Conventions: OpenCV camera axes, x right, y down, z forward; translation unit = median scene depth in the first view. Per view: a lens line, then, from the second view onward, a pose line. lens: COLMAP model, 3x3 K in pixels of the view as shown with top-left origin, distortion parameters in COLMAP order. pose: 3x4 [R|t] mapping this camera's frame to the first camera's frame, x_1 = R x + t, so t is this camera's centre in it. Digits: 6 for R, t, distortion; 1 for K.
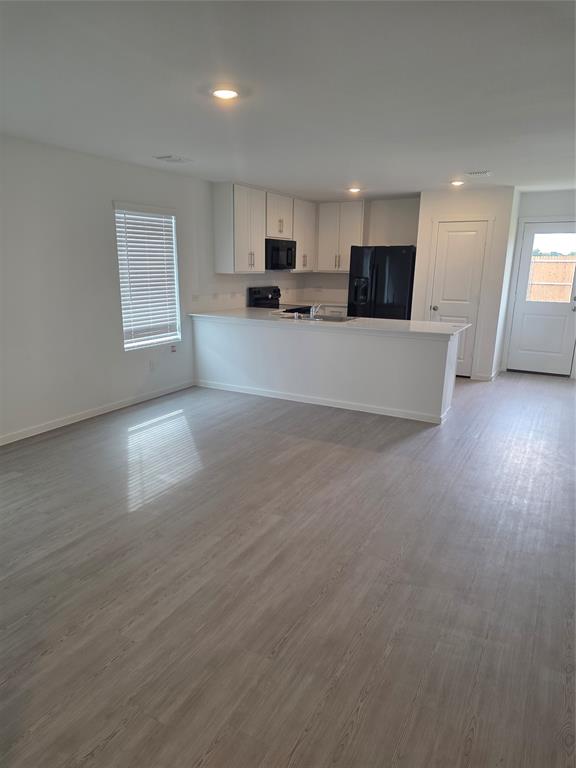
lens RADIAL K [[508.6, 0, 289.3], [0, 508.6, 386.9], [0, 0, 1]] dist [0.053702, -0.052077]
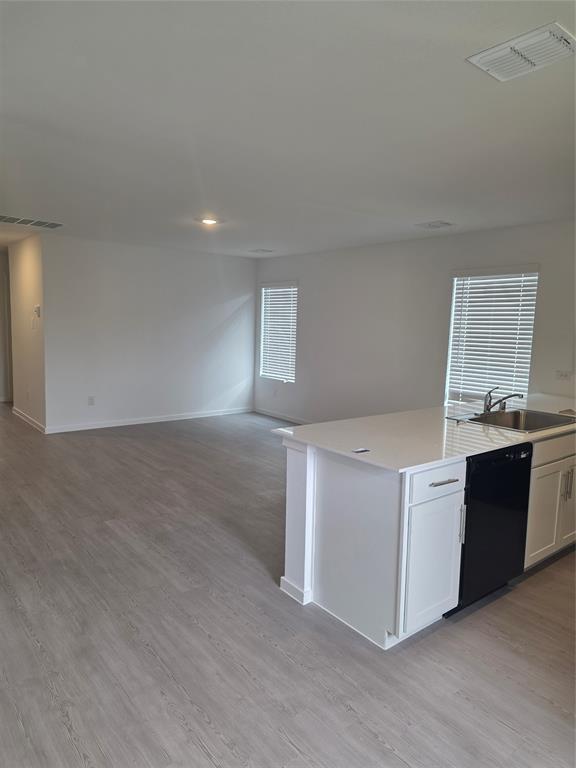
lens RADIAL K [[511.1, 0, 288.0], [0, 511.1, 384.0], [0, 0, 1]] dist [0.047630, -0.035506]
pose [[-0.376661, 0.092960, -0.921675, 0.852986], [-0.252173, 0.947088, 0.198579, -0.278112], [0.891367, 0.307219, -0.333289, 1.189372]]
